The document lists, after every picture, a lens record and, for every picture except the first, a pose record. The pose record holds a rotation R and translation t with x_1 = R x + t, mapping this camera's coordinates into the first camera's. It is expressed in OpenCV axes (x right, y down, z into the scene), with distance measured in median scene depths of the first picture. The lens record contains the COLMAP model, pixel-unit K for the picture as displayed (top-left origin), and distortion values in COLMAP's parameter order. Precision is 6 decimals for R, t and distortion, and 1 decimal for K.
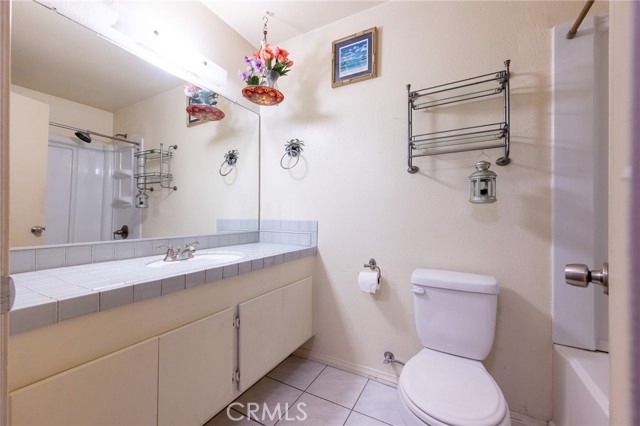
lens RADIAL K [[255.8, 0, 277.3], [0, 255.8, 225.4], [0, 0, 1]] dist [0.002252, -0.000203]
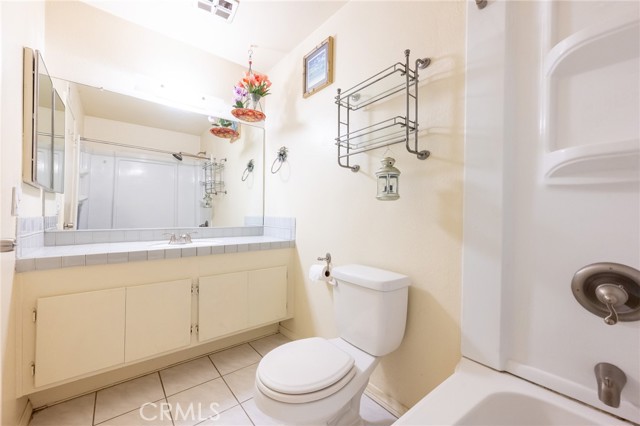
lens RADIAL K [[255.8, 0, 309.2], [0, 255.8, 229.0], [0, 0, 1]] dist [0.002252, -0.000203]
pose [[0.922234, 0.026632, -0.385713, 0.870228], [-0.021432, 0.999612, 0.017777, 0.012699], [0.386037, -0.008128, 0.922447, -0.025453]]
